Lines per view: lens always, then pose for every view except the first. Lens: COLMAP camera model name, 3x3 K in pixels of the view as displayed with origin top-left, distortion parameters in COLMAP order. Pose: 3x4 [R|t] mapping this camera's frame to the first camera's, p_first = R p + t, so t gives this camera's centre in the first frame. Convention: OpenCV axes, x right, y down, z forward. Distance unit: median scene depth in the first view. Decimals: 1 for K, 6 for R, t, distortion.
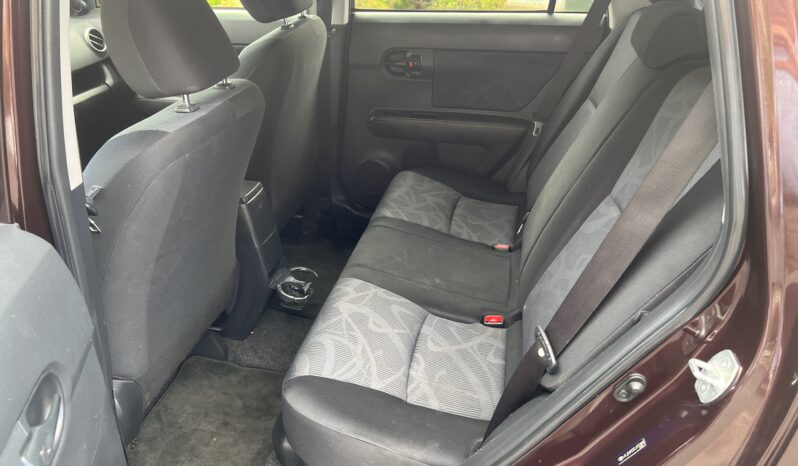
lens RADIAL K [[588.8, 0, 398.8], [0, 588.8, 220.3], [0, 0, 1]] dist [0.071165, -0.117236]
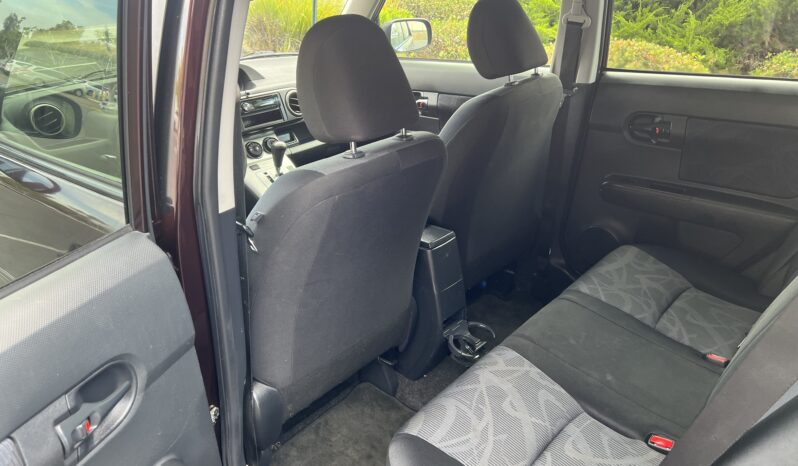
lens RADIAL K [[588.8, 0, 398.8], [0, 588.8, 220.3], [0, 0, 1]] dist [0.071165, -0.117236]
pose [[0.879357, 0.159683, -0.448590, 0.131076], [-0.194717, 0.980313, -0.032741, -0.030735], [0.434530, 0.116139, 0.893138, 0.050881]]
